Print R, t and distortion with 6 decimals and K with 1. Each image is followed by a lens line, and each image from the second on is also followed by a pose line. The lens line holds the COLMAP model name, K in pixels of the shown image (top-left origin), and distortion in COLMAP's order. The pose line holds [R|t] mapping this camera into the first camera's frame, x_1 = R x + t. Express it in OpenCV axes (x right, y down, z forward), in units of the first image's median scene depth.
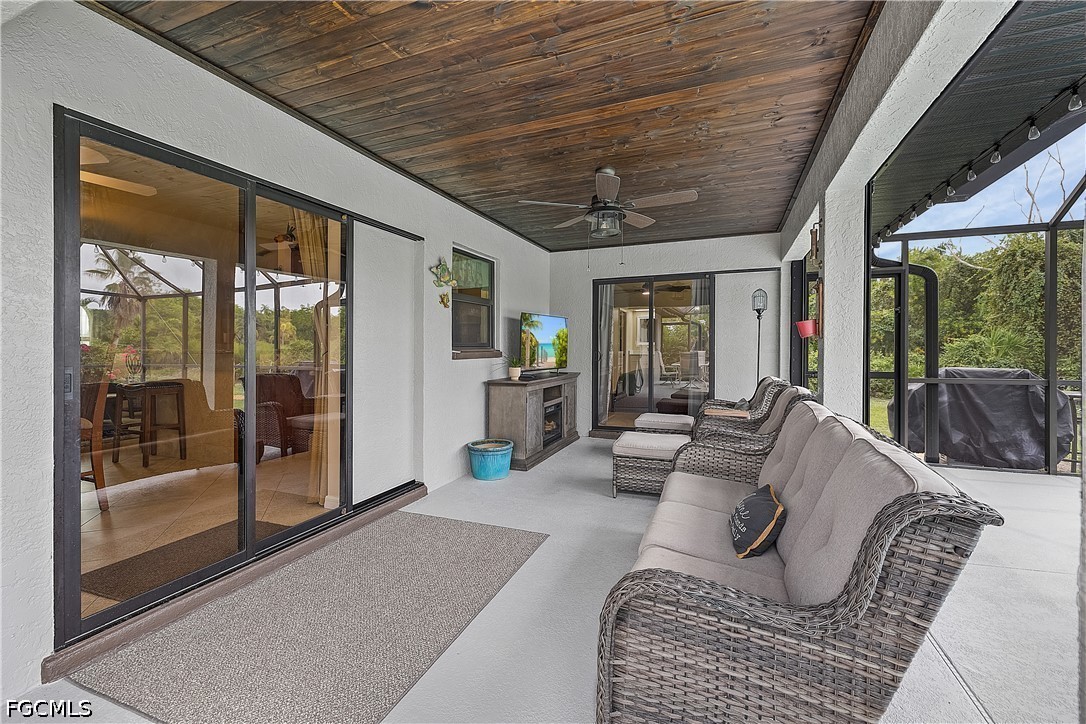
lens RADIAL K [[462.3, 0, 541.1], [0, 462.3, 350.9], [0, 0, 1]] dist [0.002362, 0.001461]
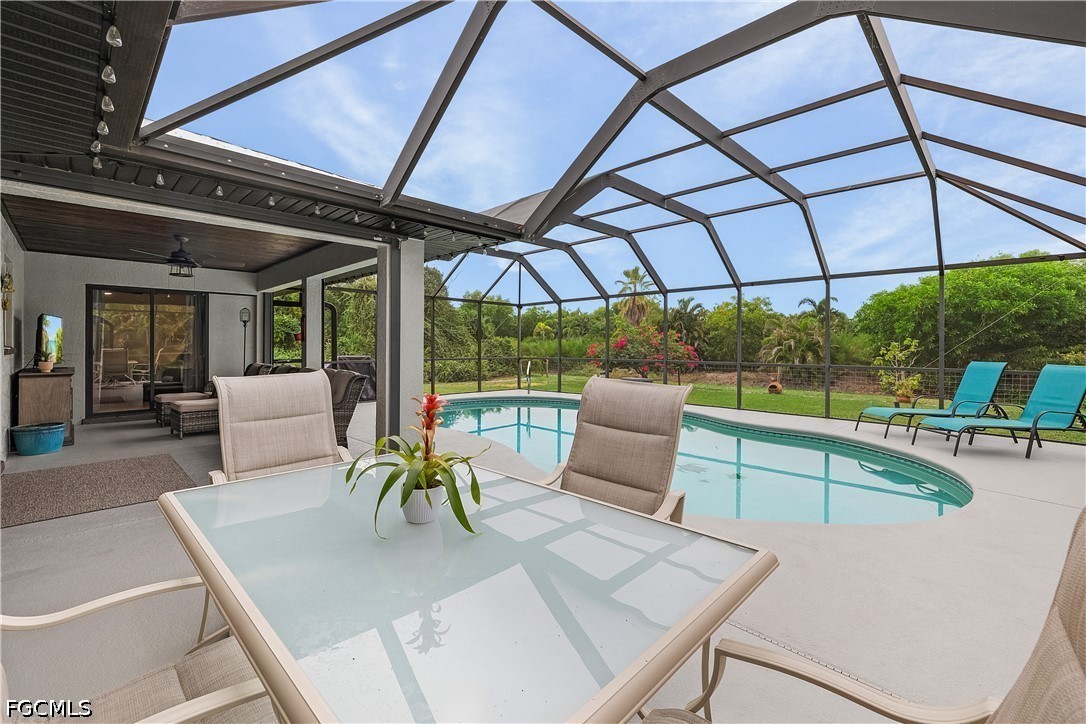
lens RADIAL K [[462.3, 0, 542.8], [0, 462.3, 352.5], [0, 0, 1]] dist [0.002362, 0.001461]
pose [[0.388898, -0.009405, 0.921233, -0.503317], [0.000127, 0.999948, 0.010155, 0.001464], [-0.921281, -0.003832, 0.388879, -0.470081]]
